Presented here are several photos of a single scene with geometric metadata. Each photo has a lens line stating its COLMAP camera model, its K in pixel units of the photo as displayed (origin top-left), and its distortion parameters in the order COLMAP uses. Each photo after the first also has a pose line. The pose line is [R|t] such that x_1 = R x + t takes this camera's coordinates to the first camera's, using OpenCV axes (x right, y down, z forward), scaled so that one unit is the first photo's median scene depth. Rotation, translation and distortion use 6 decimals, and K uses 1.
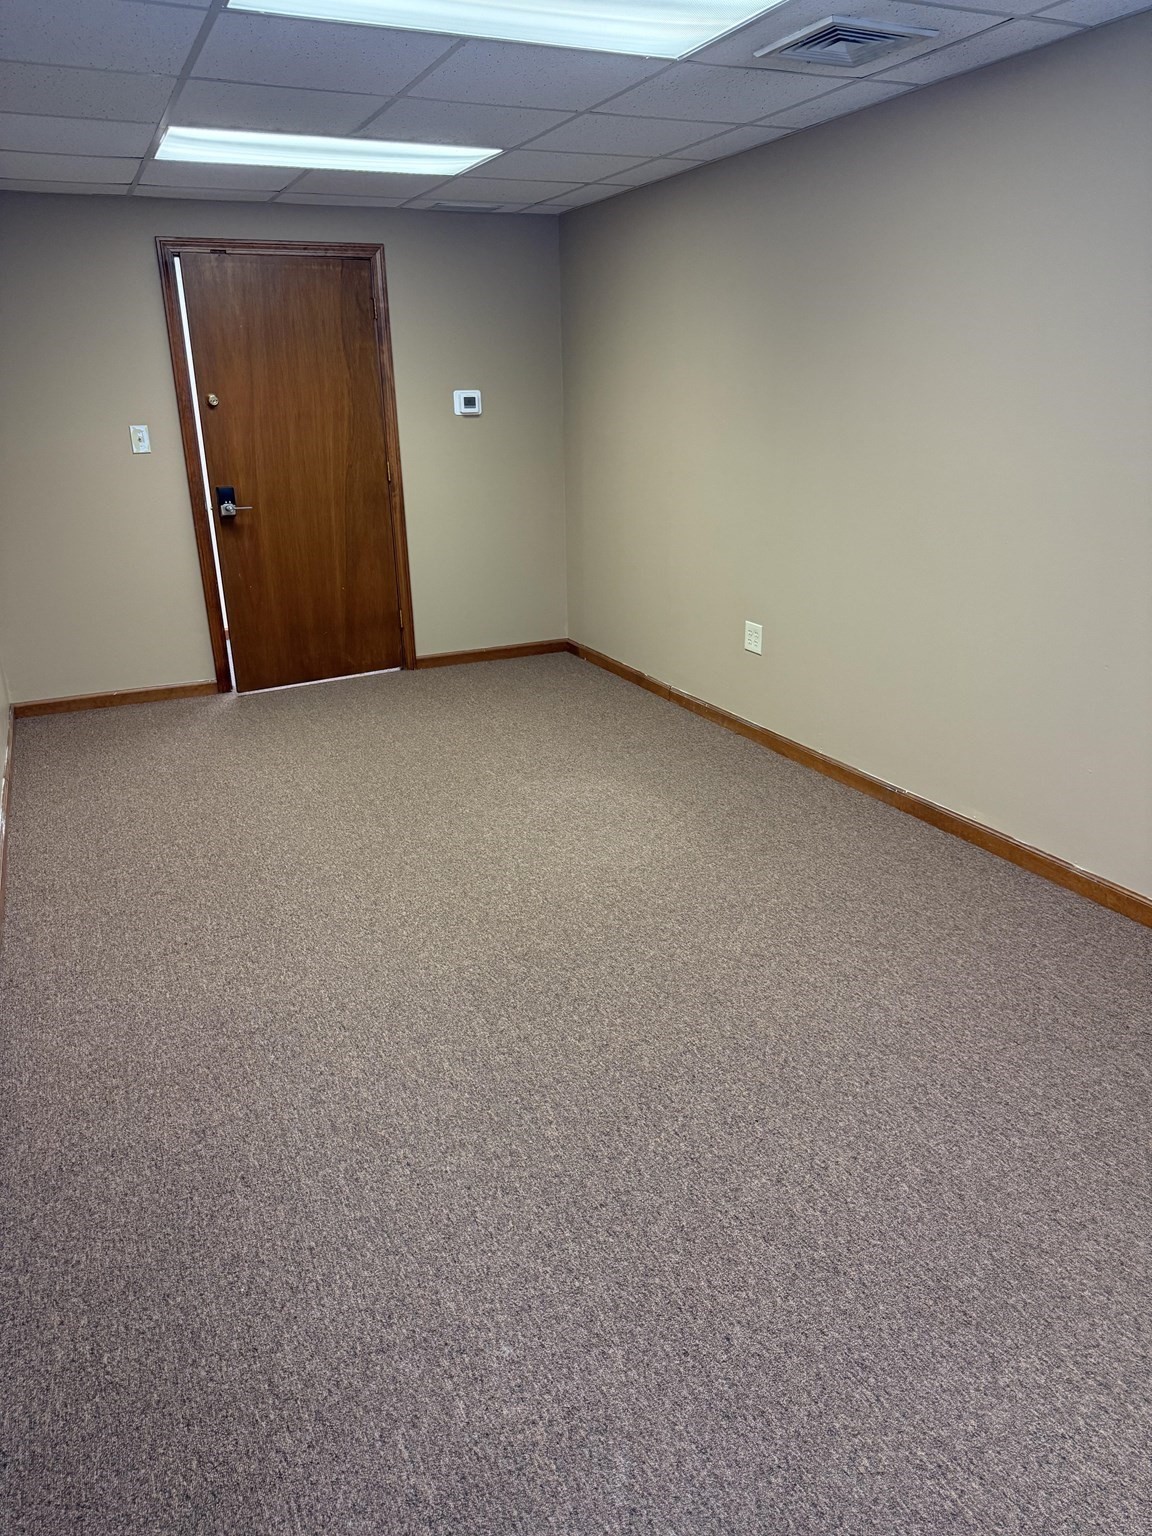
lens RADIAL K [[1074.2, 0, 576.3], [0, 1074.2, 766.3], [0, 0, 1]] dist [0.139352, -0.275932]
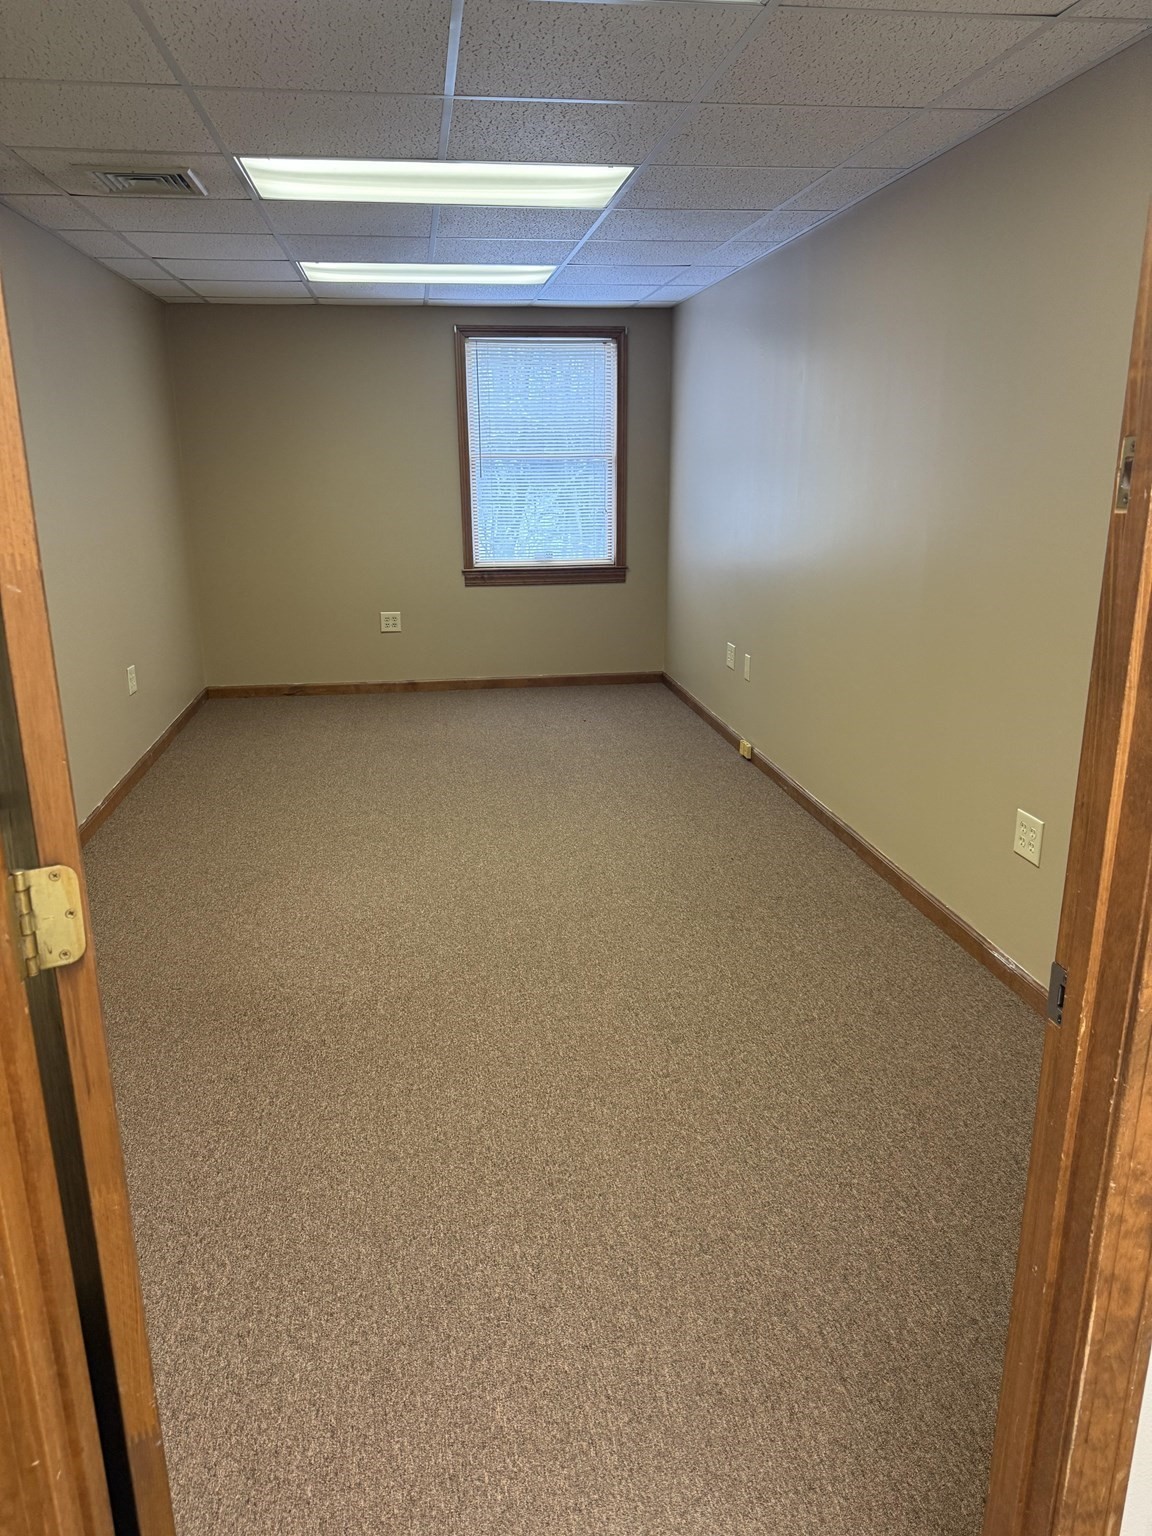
lens RADIAL K [[1074.2, 0, 576.3], [0, 1074.2, 766.3], [0, 0, 1]] dist [0.139352, -0.275932]
pose [[-0.957509, -0.053190, 0.283456, -0.312494], [0.117824, 0.824940, 0.552803, -0.393088], [-0.263238, 0.562712, -0.783620, 1.162206]]
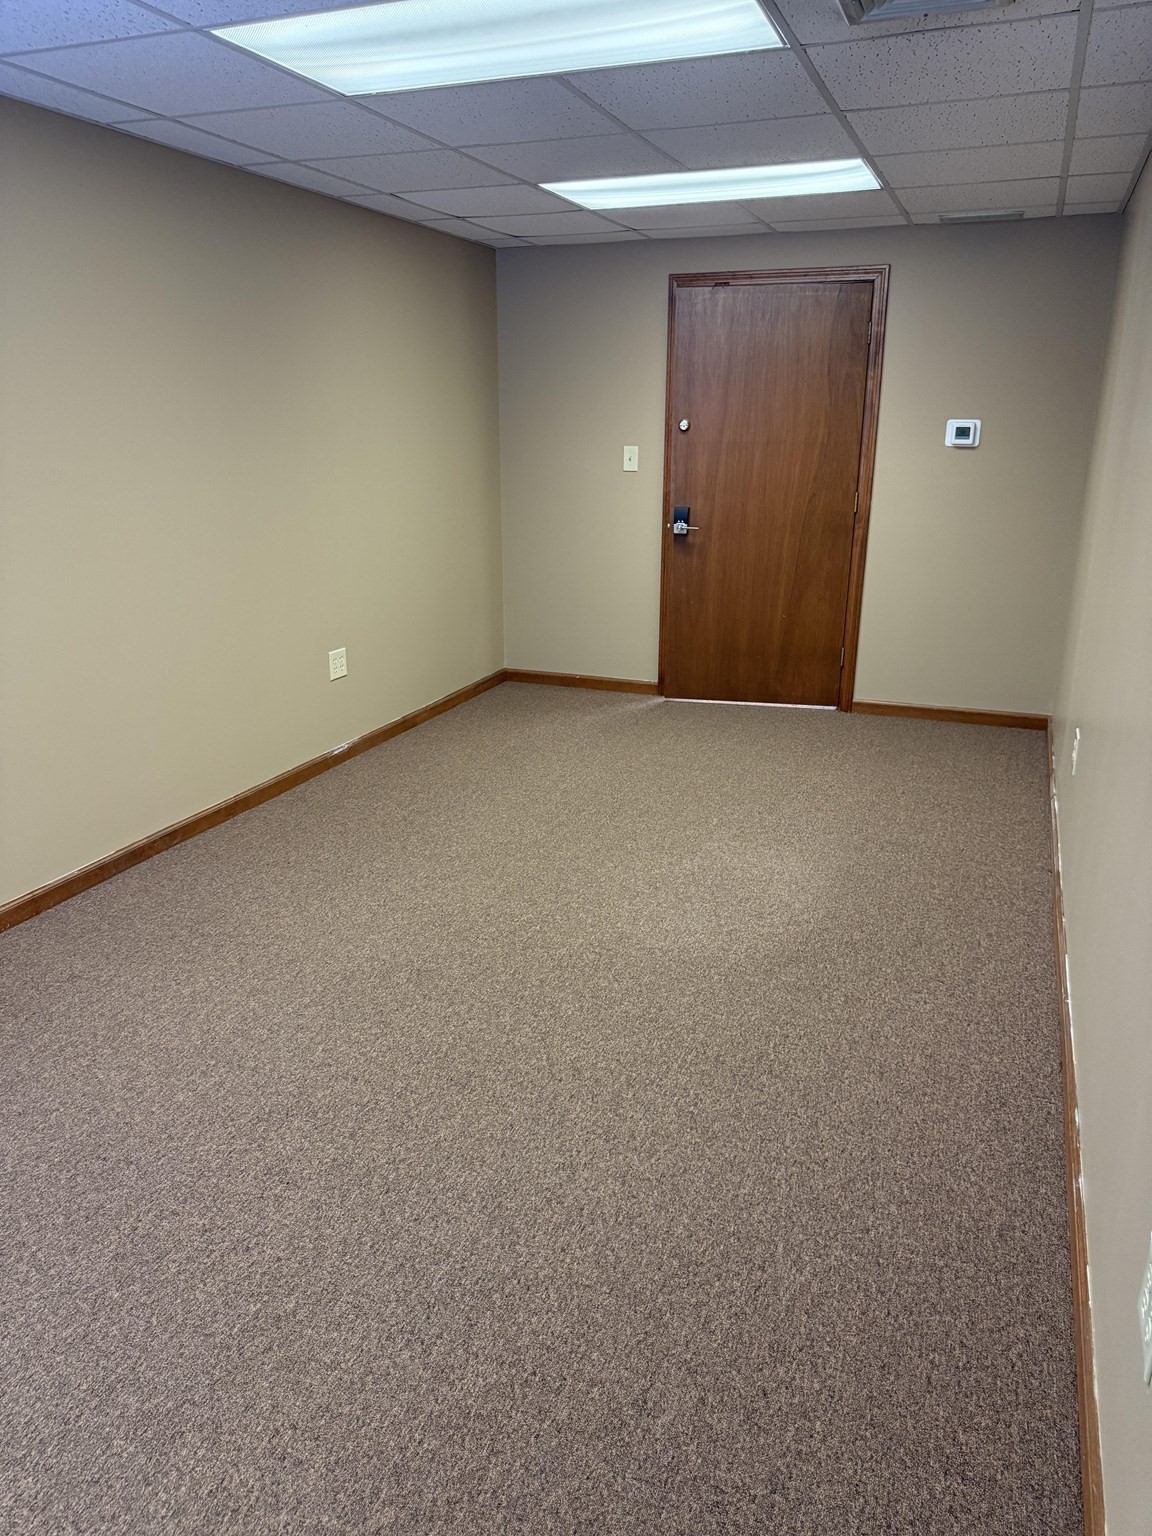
lens RADIAL K [[1074.2, 0, 576.3], [0, 1074.2, 766.3], [0, 0, 1]] dist [0.139352, -0.275932]
pose [[0.687714, 0.244216, -0.683673, 0.389423], [-0.253966, 0.963148, 0.088581, -0.076991], [0.680111, 0.112711, 0.724393, 0.184319]]
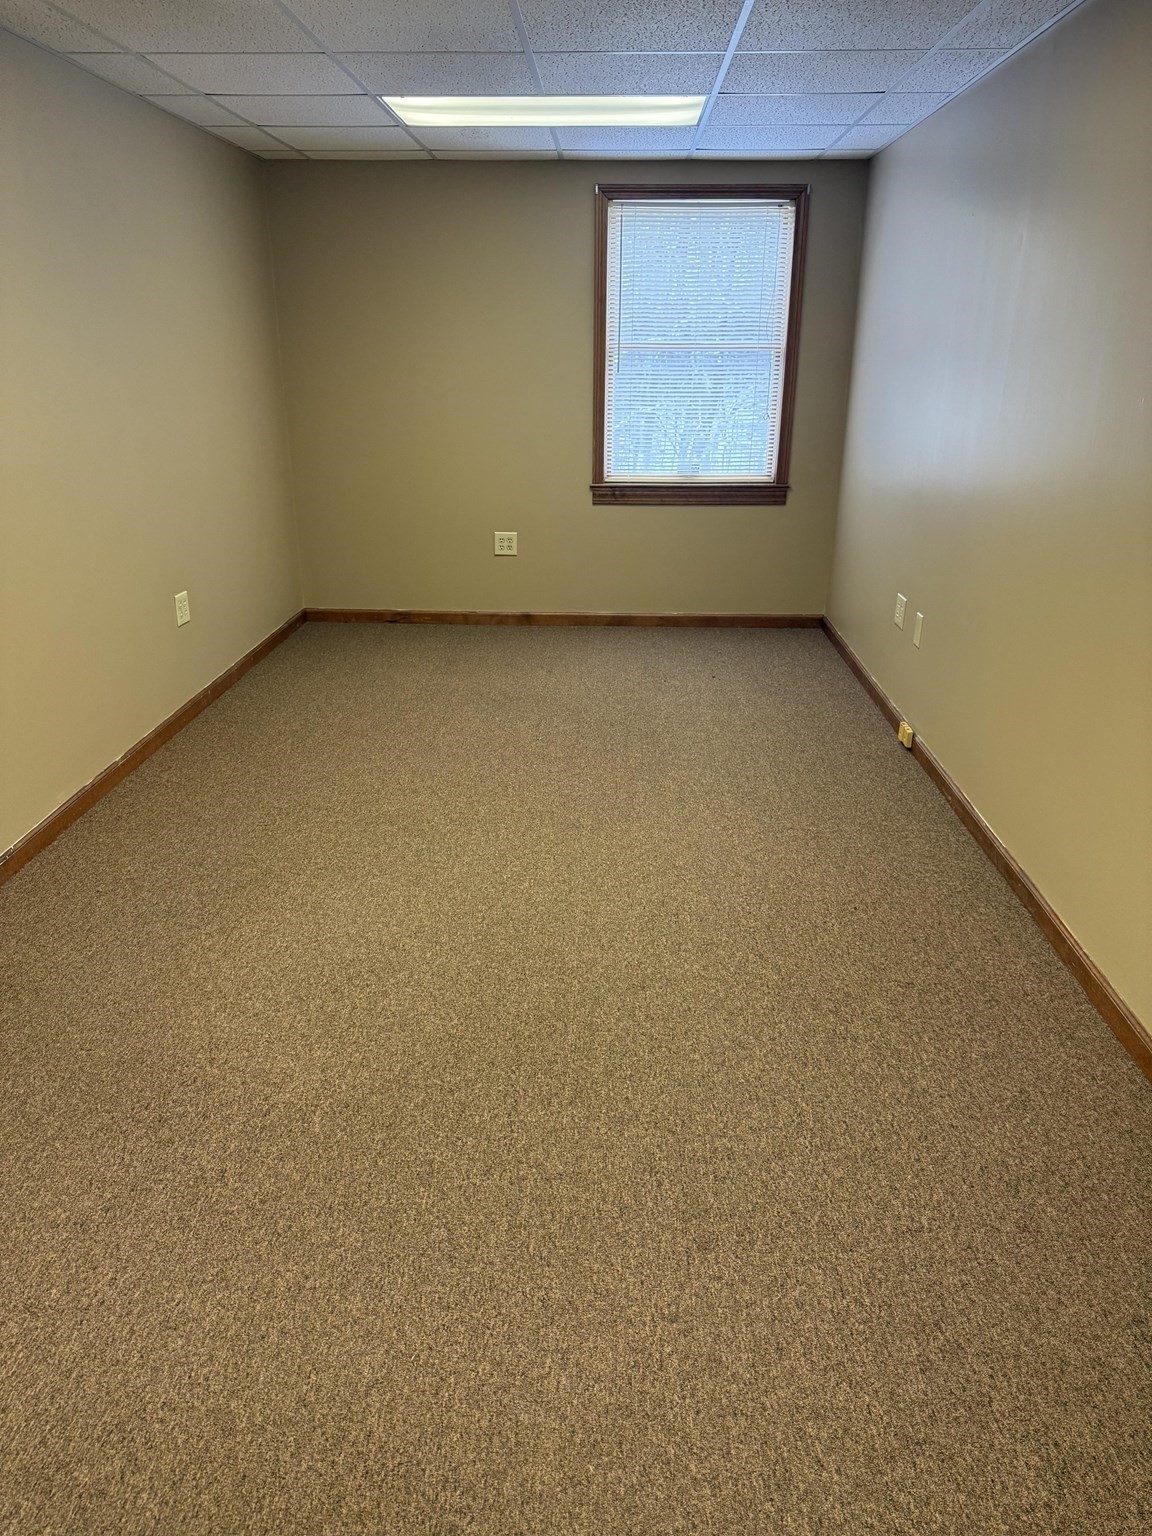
lens RADIAL K [[1082.9, 0, 572.6], [0, 1082.9, 767.5], [0, 0, 1]] dist [0.085457, -0.124374]
pose [[-0.889034, -0.150572, 0.432373, -0.310340], [0.160336, 0.782179, 0.602070, -0.333802], [-0.428848, 0.604586, -0.671242, 0.978572]]
